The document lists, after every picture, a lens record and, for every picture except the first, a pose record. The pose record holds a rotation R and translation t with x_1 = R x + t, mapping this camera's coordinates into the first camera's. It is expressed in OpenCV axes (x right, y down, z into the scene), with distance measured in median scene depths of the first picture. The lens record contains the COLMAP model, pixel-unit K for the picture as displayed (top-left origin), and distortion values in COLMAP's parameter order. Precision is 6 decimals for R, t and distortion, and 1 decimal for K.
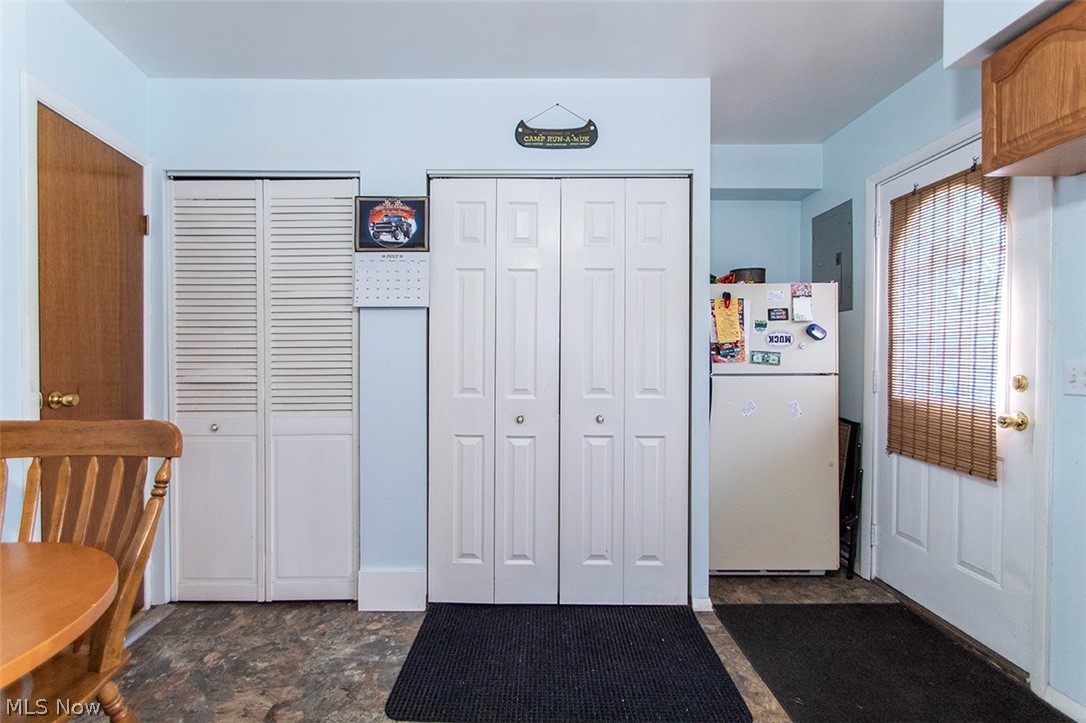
lens RADIAL K [[510.2, 0, 537.4], [0, 510.2, 367.8], [0, 0, 1]] dist [0.007258, -0.002888]
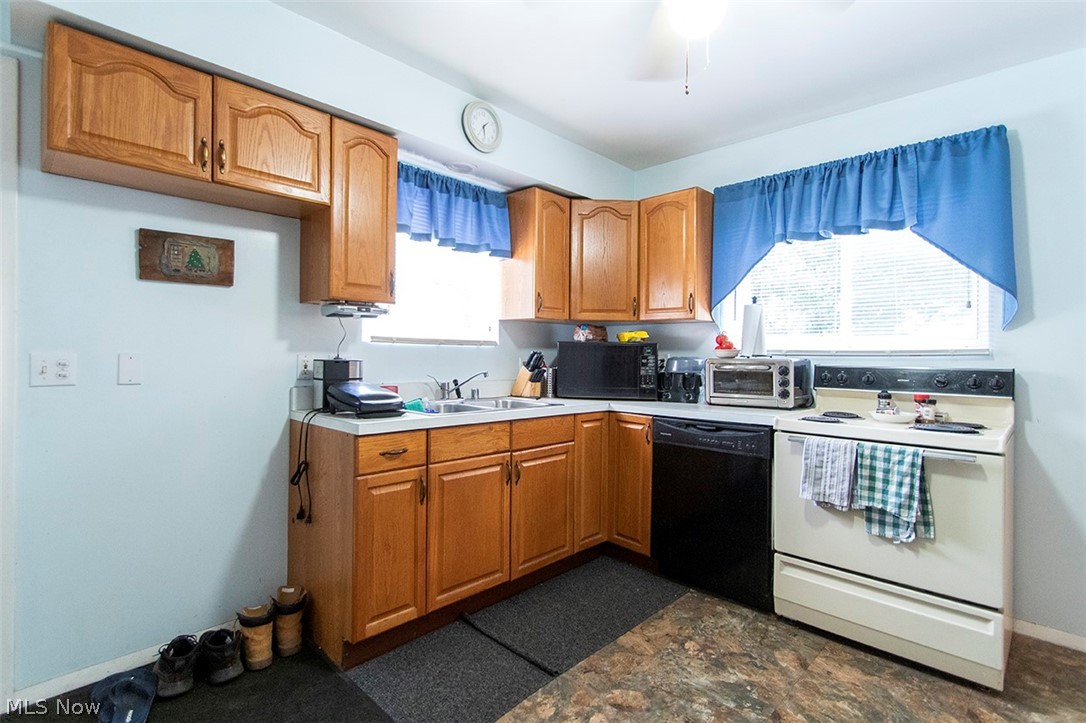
lens RADIAL K [[510.2, 0, 536.2], [0, 510.2, 350.0], [0, 0, 1]] dist [0.007258, -0.002888]
pose [[-0.699701, -0.005698, 0.714413, -0.266388], [0.000598, 0.999963, 0.008561, -0.019029], [-0.714436, 0.006417, -0.699672, 0.719473]]
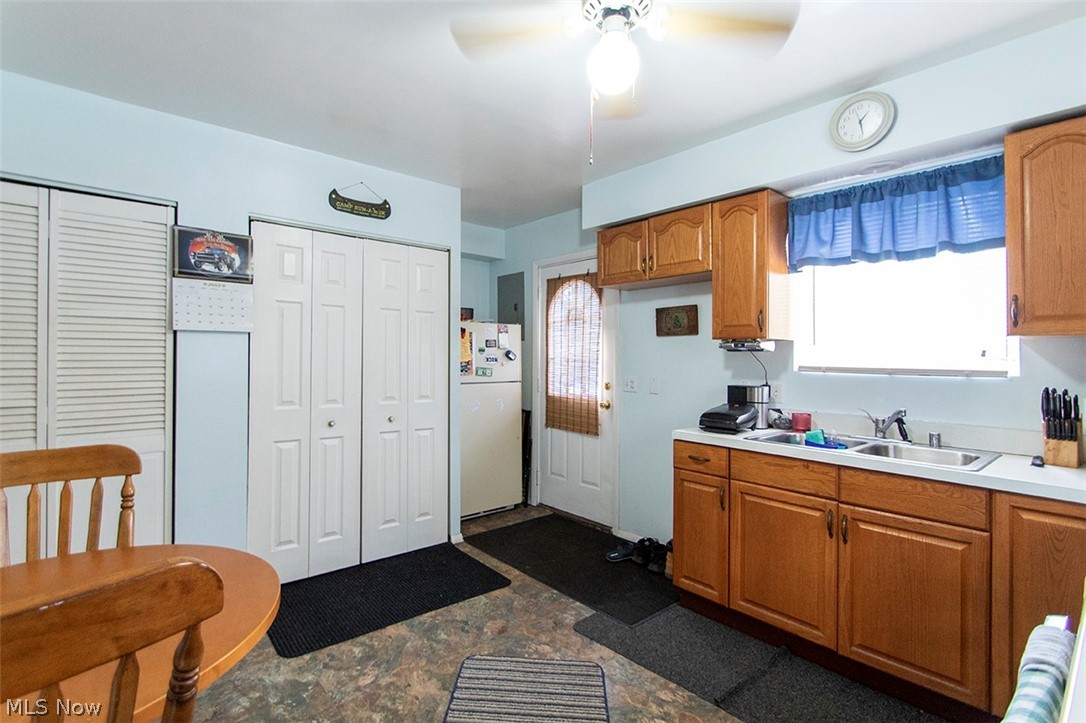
lens RADIAL K [[510.2, 0, 535.1], [0, 510.2, 360.0], [0, 0, 1]] dist [0.007258, -0.002888]
pose [[0.763669, 0.004619, 0.645591, -0.465047], [0.003020, 0.999938, -0.010727, -0.041744], [-0.645601, 0.010141, 0.763608, -0.289126]]
